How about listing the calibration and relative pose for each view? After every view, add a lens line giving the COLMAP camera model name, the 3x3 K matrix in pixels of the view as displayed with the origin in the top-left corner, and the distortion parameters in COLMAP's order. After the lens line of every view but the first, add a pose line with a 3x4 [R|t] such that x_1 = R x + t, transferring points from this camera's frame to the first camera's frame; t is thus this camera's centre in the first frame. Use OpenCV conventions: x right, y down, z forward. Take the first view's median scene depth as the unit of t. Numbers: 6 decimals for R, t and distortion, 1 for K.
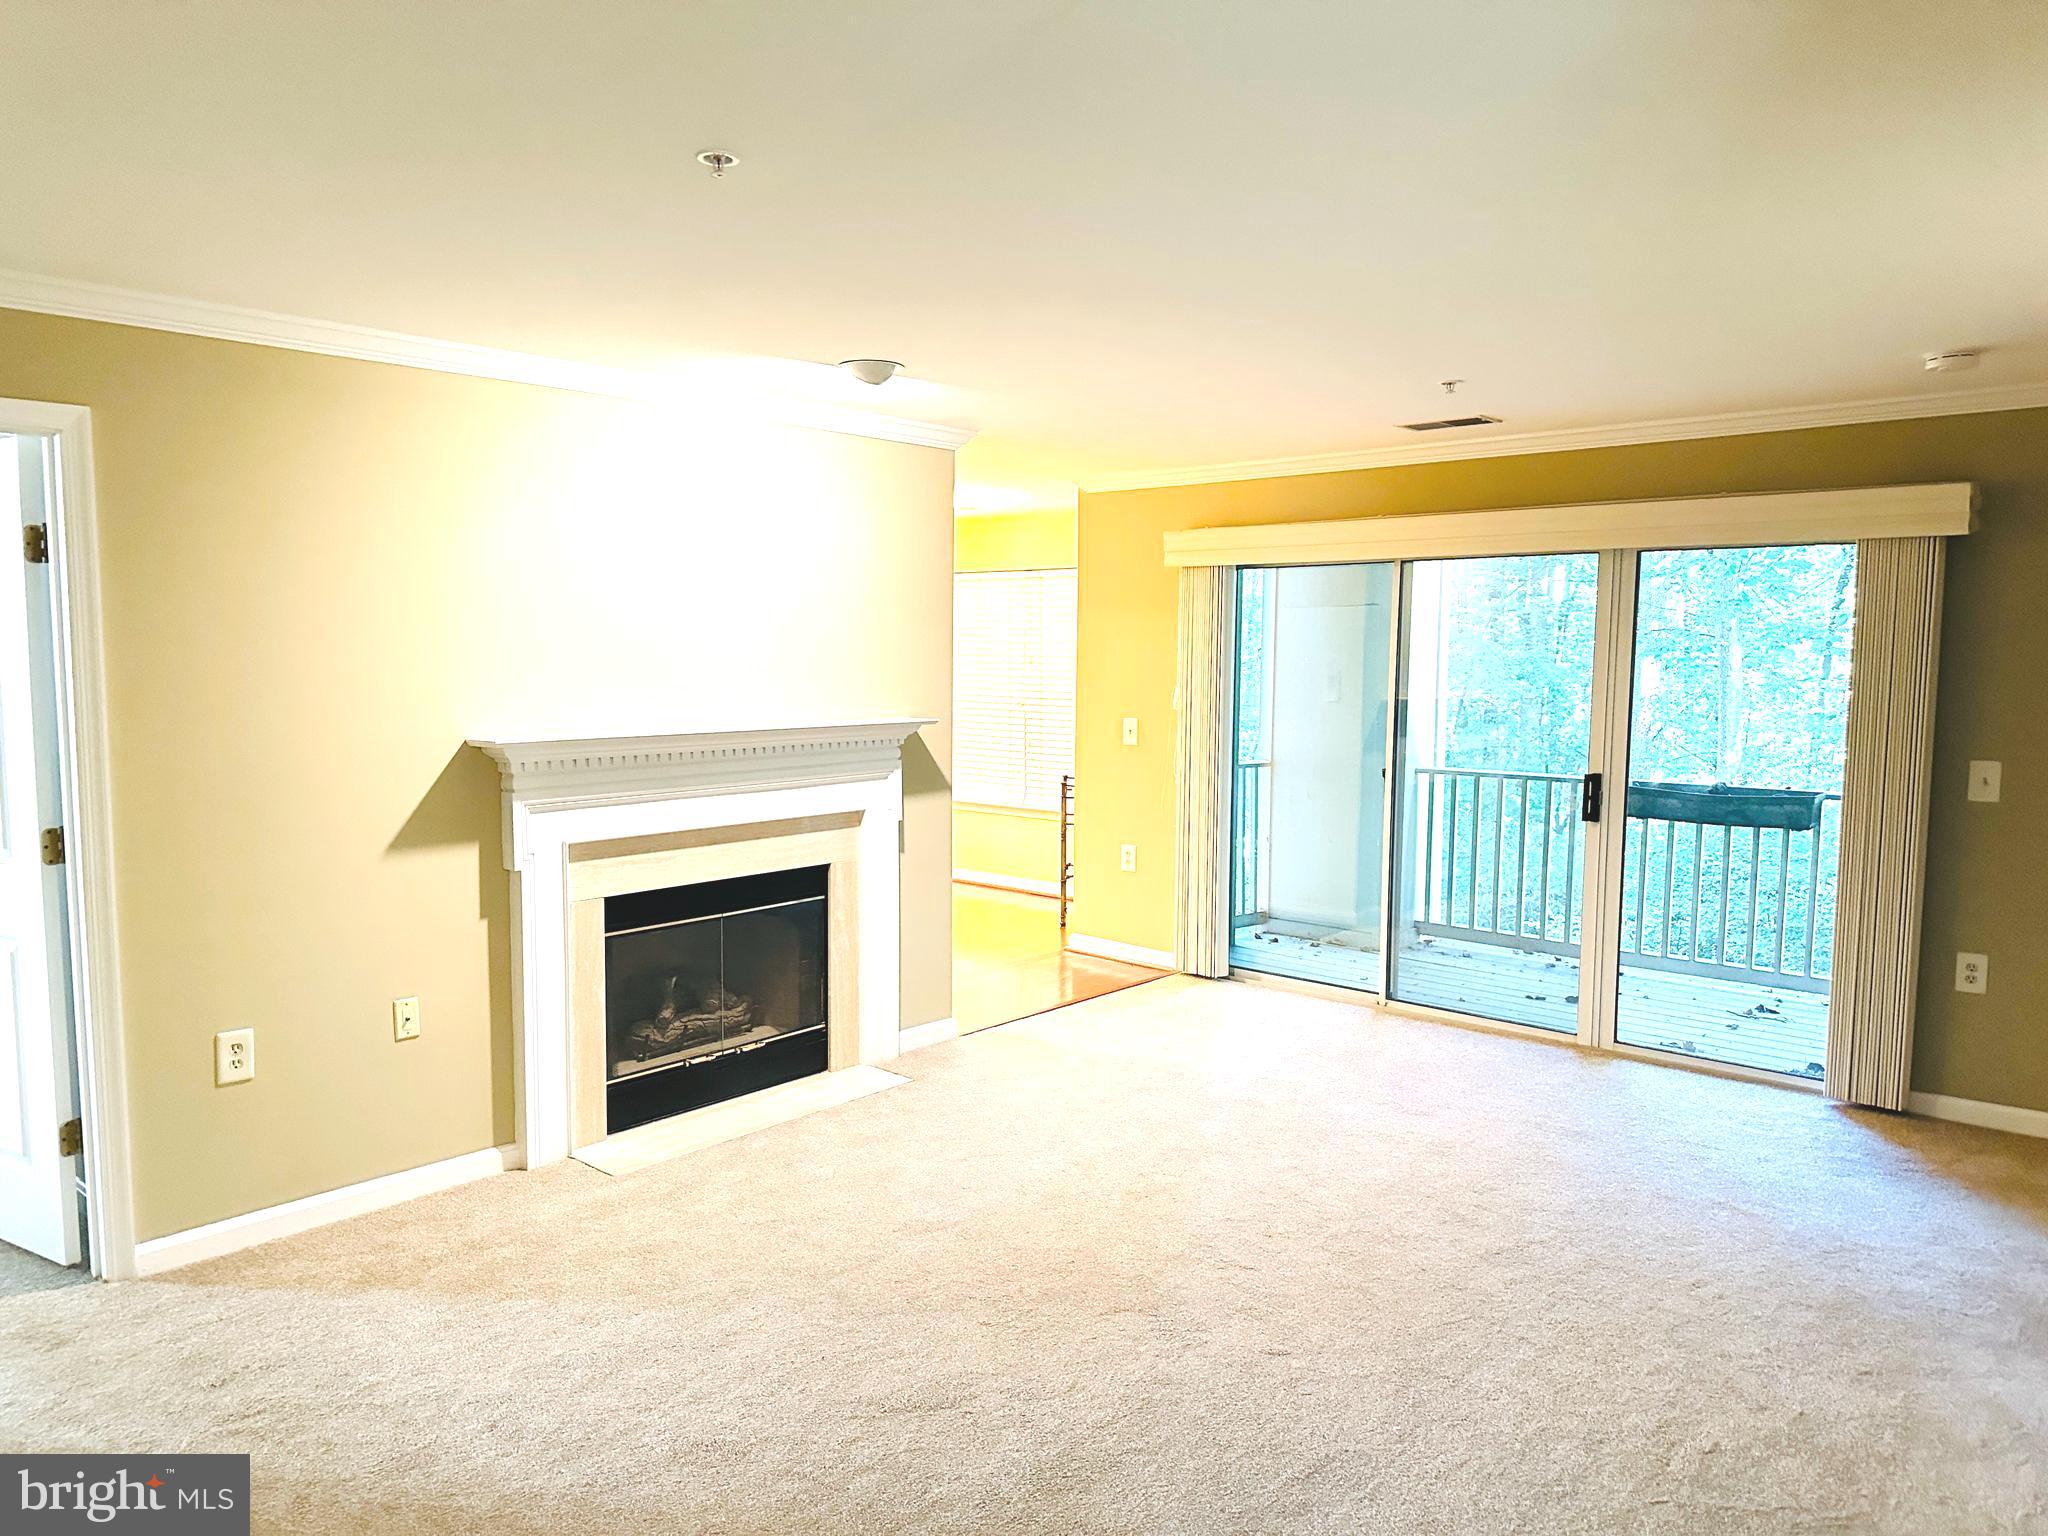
lens RADIAL K [[1438.1, 0, 1018.6], [0, 1438.1, 763.1], [0, 0, 1]] dist [0.056029, -0.057413]
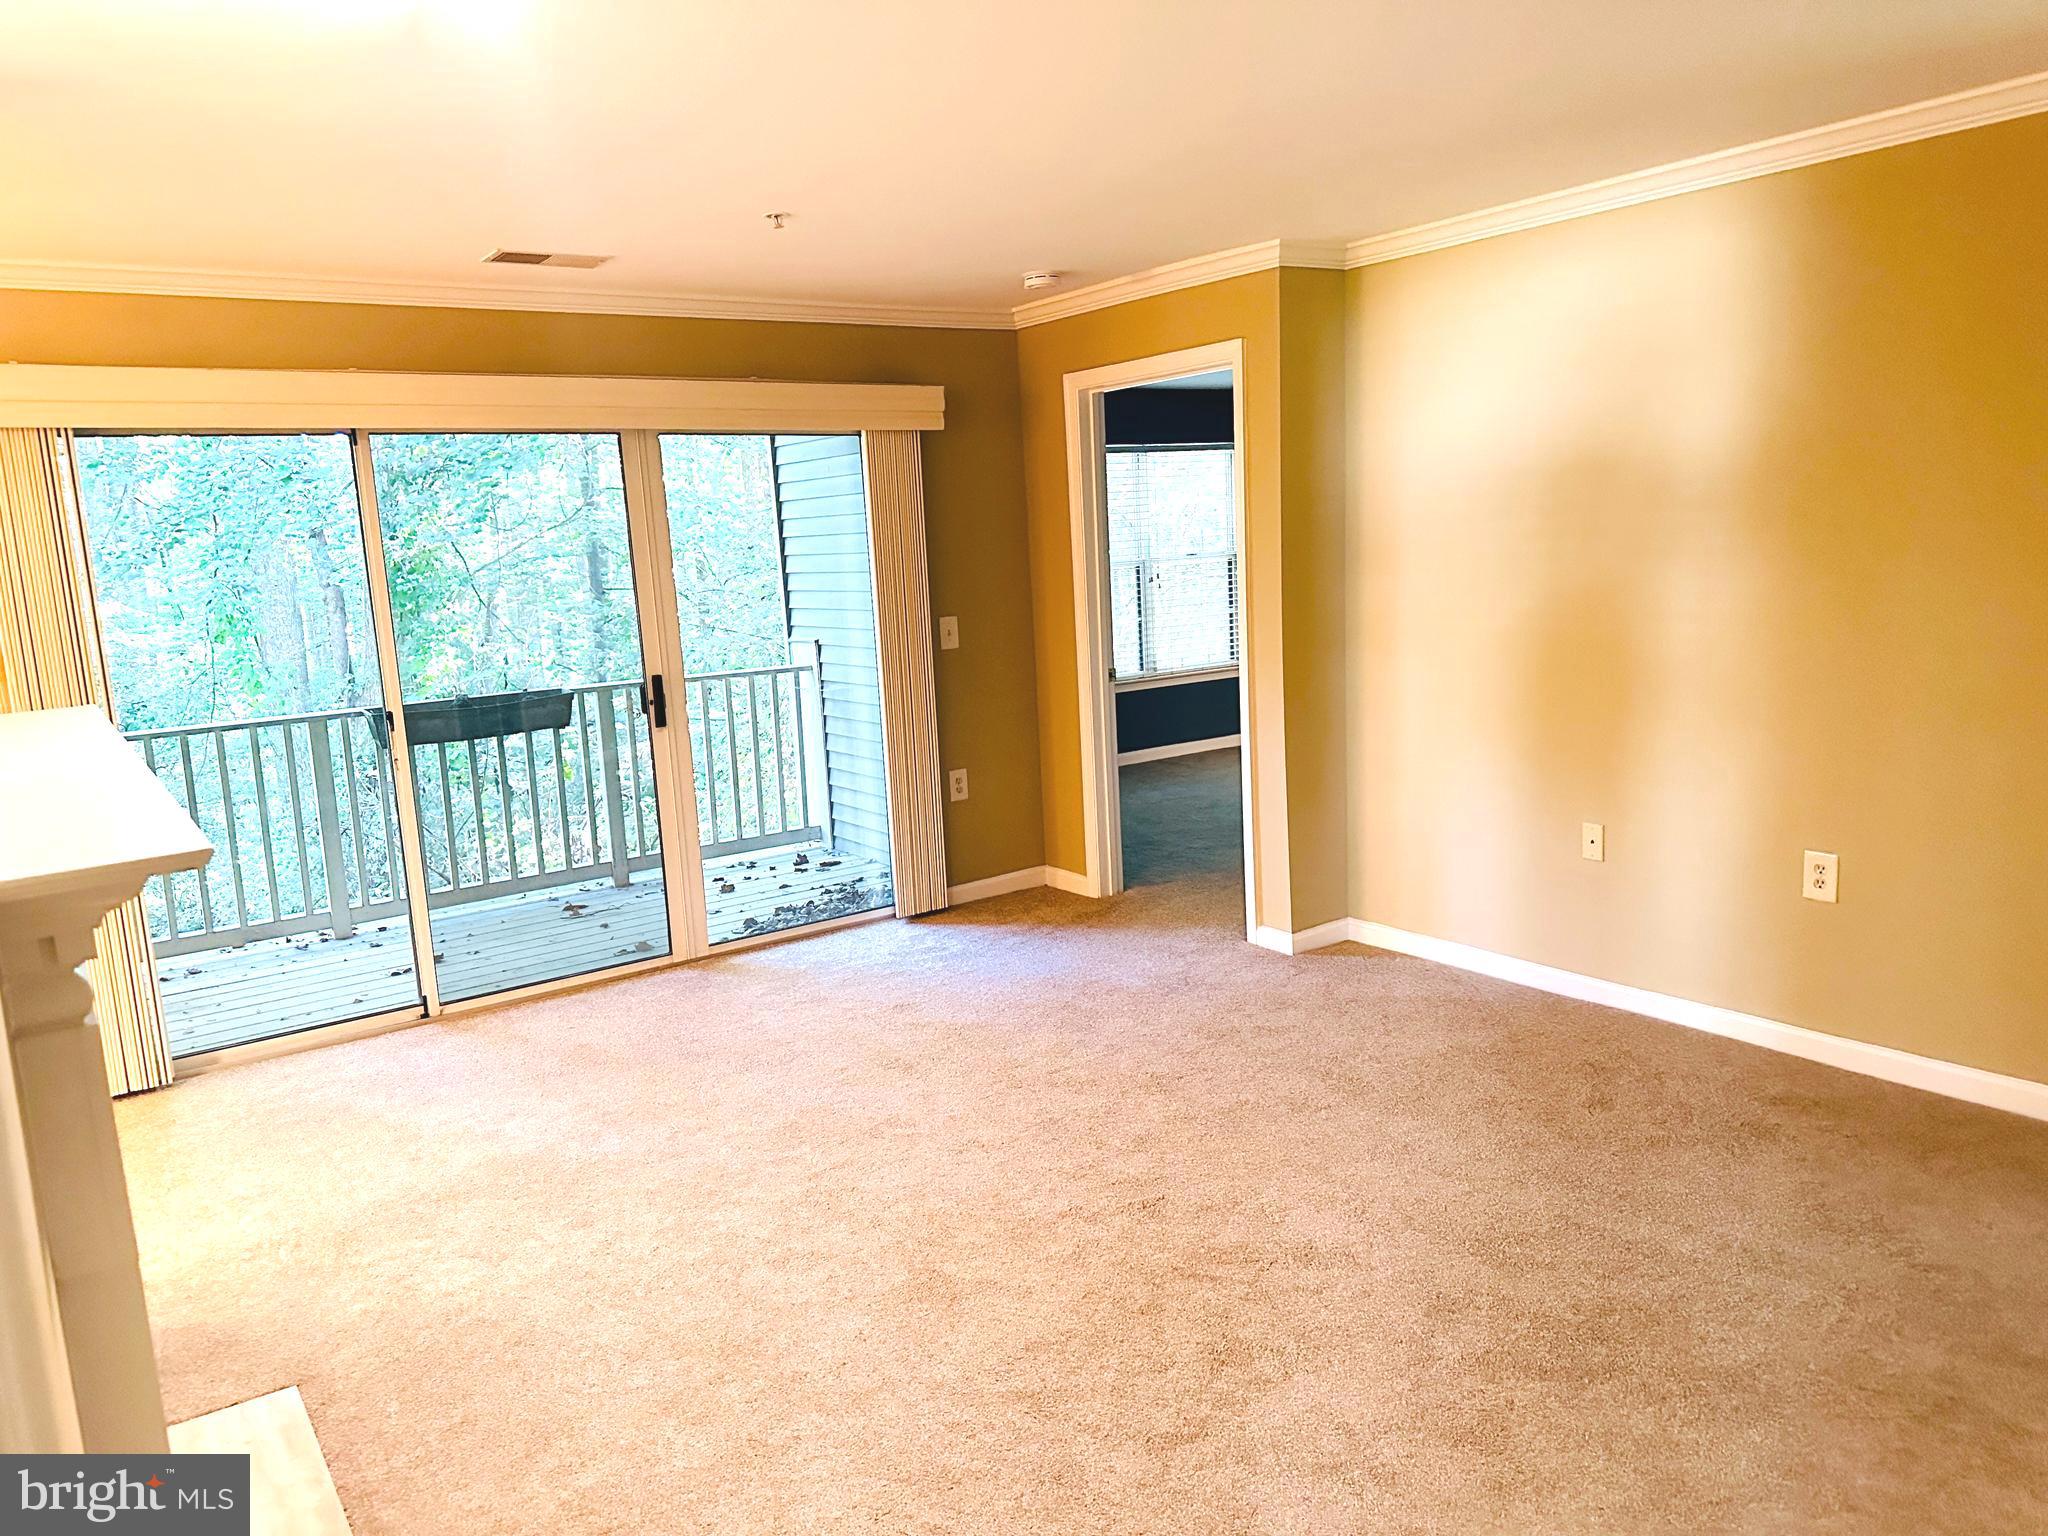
lens RADIAL K [[1438.1, 0, 1019.7], [0, 1438.1, 777.7], [0, 0, 1]] dist [0.056029, -0.057413]
pose [[0.210931, -0.180366, 0.960716, -0.520774], [0.131545, 0.979127, 0.154941, -0.047029], [-0.968609, 0.093695, 0.230255, 0.648295]]
